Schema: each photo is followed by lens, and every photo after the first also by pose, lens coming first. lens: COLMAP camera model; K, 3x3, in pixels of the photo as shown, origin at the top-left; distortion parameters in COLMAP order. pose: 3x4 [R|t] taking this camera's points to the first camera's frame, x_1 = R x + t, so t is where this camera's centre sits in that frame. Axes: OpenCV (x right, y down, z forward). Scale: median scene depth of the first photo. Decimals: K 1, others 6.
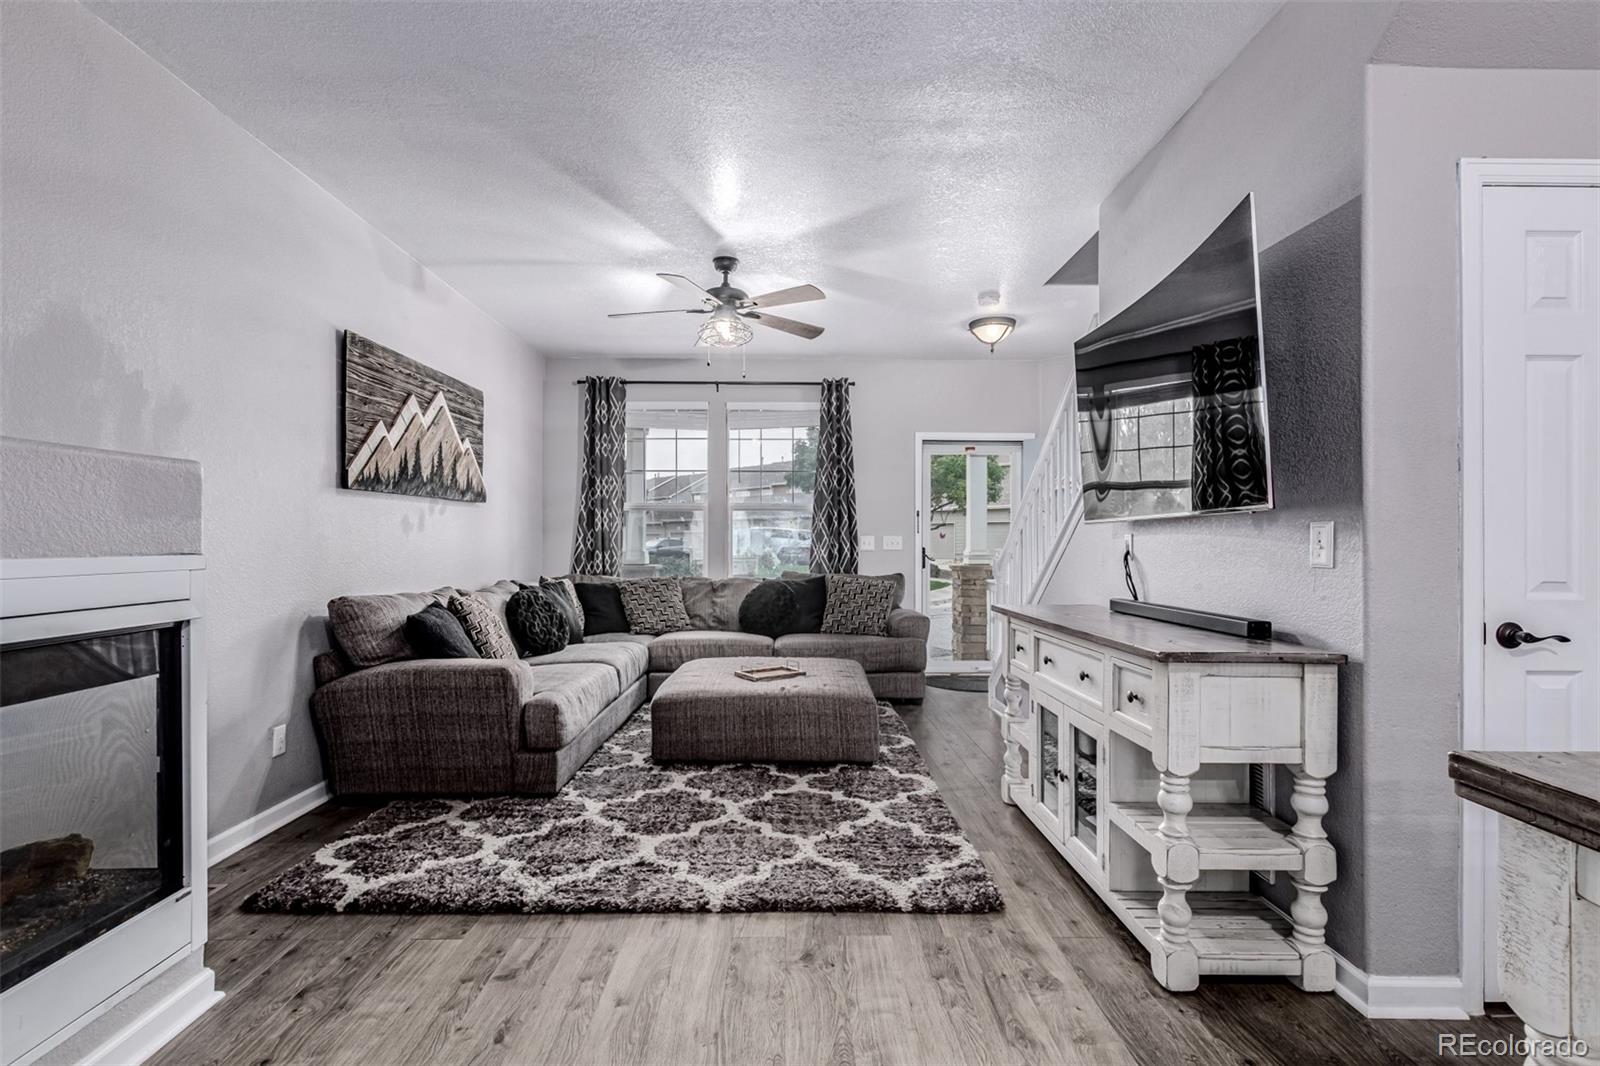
lens RADIAL K [[739.2, 0, 799.6], [0, 739.2, 538.3], [0, 0, 1]] dist [0.009900, -0.000937]
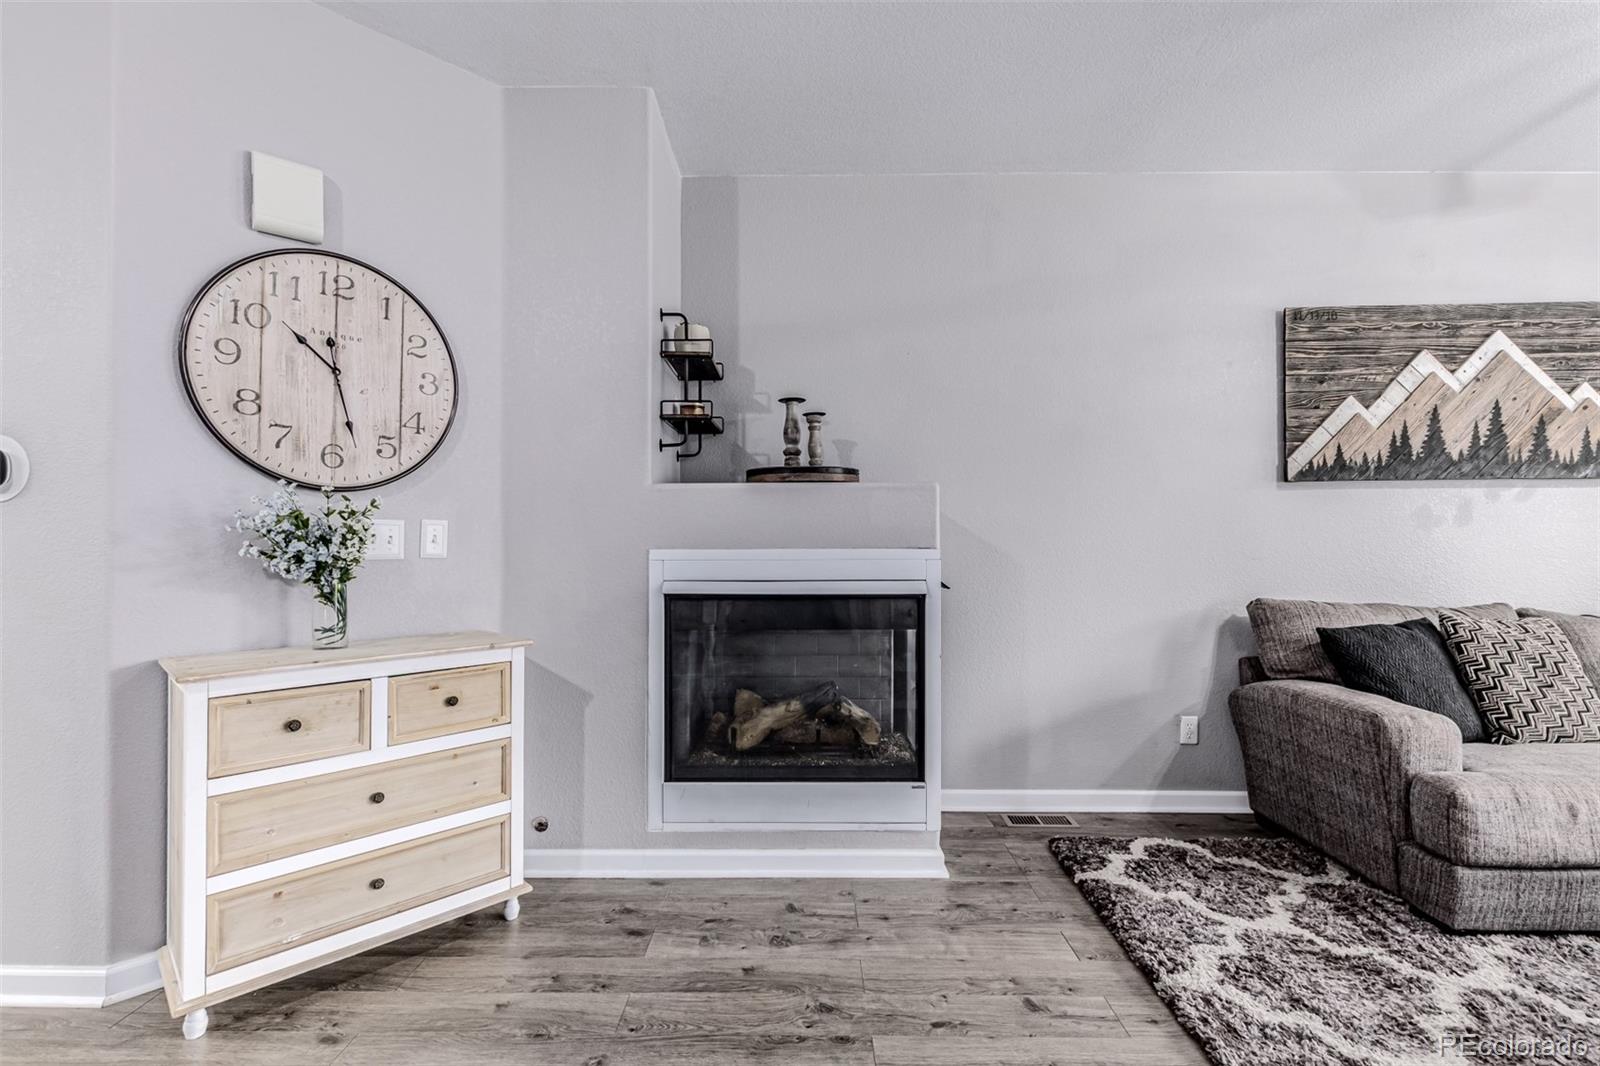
lens RADIAL K [[739.2, 0, 801.1], [0, 739.2, 534.8], [0, 0, 1]] dist [0.009900, -0.000937]
pose [[-0.027160, -0.010544, -0.999576, 0.338793], [0.003136, 0.999939, -0.010633, 0.006891], [0.999626, -0.003424, -0.027125, 0.457232]]
